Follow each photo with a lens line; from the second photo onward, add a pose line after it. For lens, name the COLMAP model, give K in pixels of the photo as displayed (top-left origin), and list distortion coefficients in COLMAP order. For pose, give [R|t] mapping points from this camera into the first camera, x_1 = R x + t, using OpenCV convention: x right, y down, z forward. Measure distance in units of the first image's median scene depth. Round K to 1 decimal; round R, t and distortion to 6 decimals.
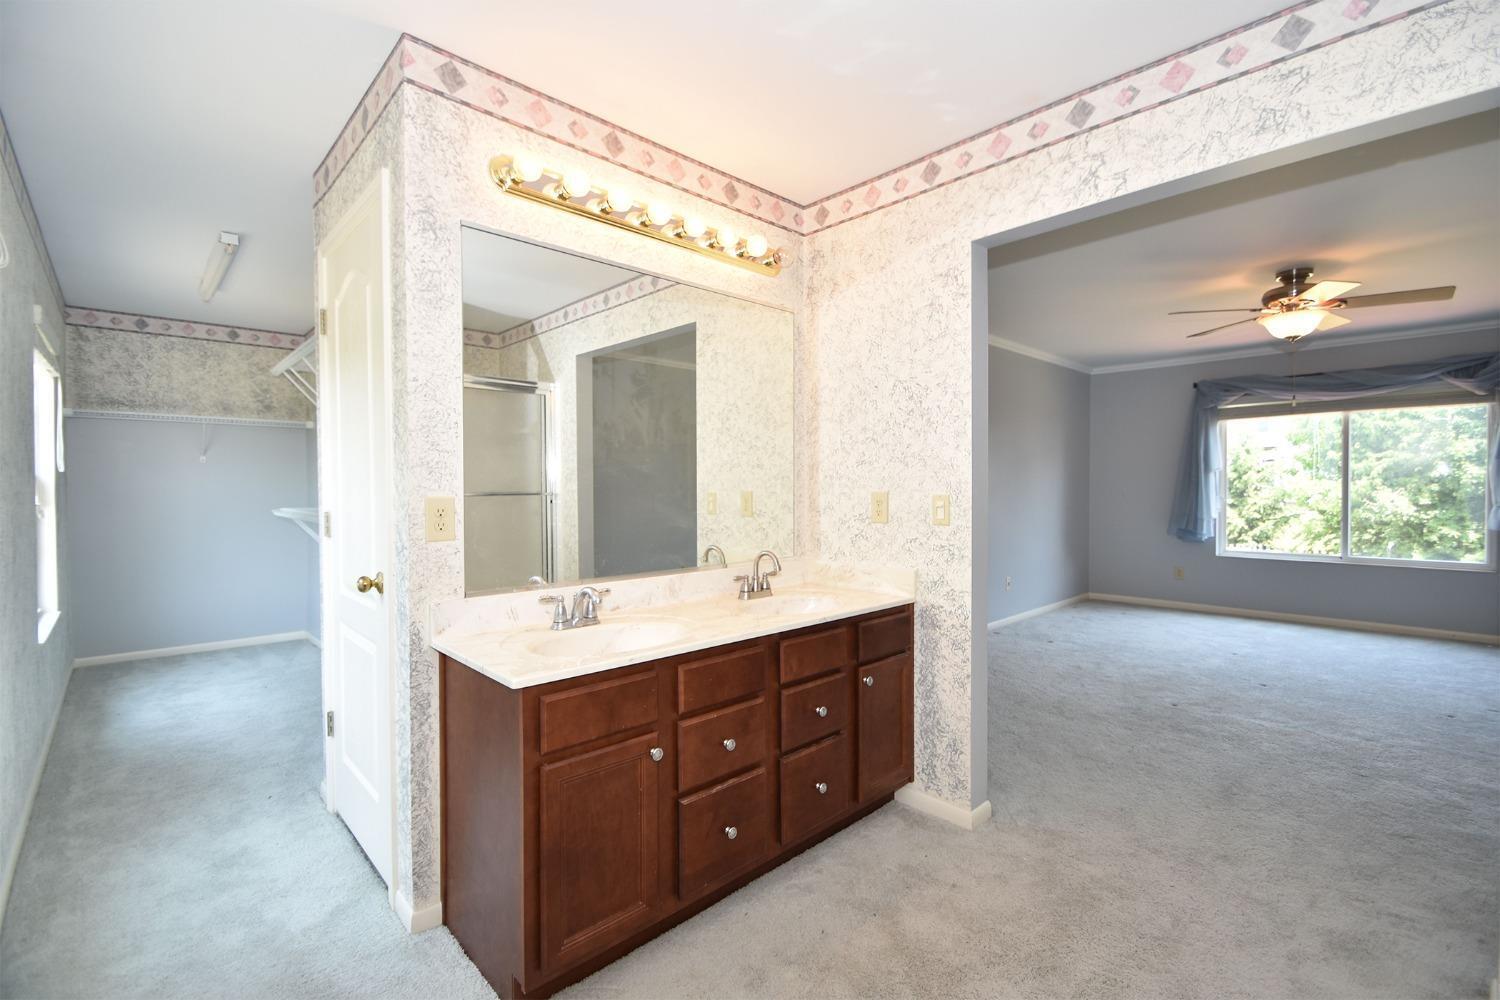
lens RADIAL K [[651.2, 0, 750.9], [0, 651.2, 476.9], [0, 0, 1]] dist [0.001320, -0.000065]
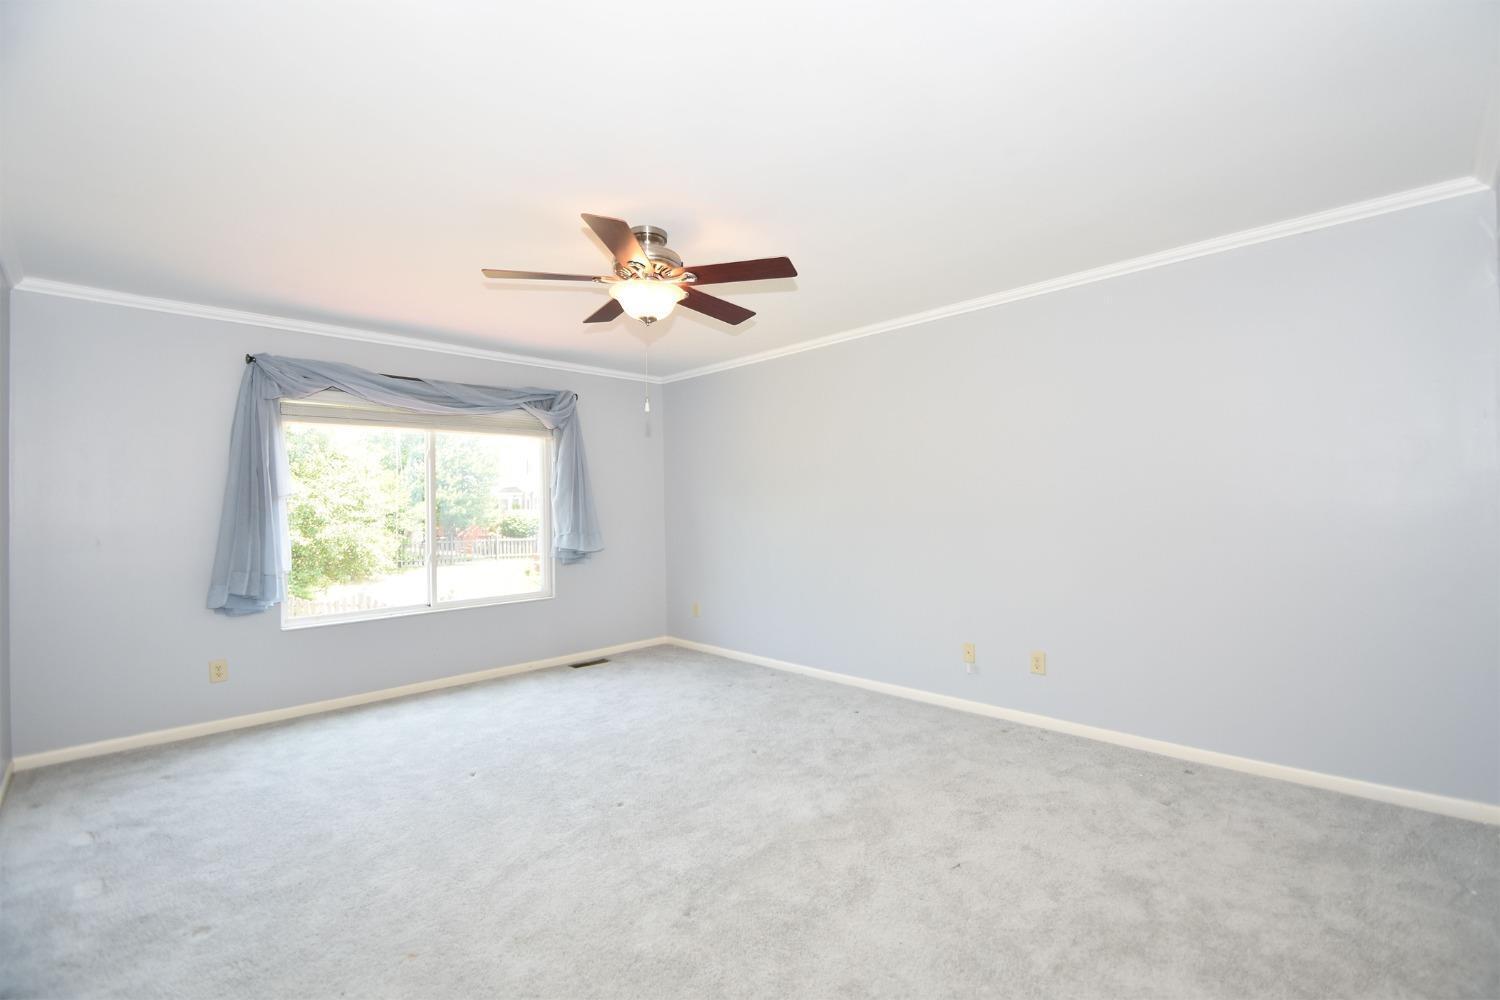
lens RADIAL K [[651.2, 0, 750.9], [0, 651.2, 476.9], [0, 0, 1]] dist [0.001320, -0.000065]
pose [[-0.054761, 0.043686, 0.997543, 0.046455], [-0.000606, 0.999041, -0.043785, -0.001880], [-0.998499, -0.003002, -0.054682, 0.631519]]
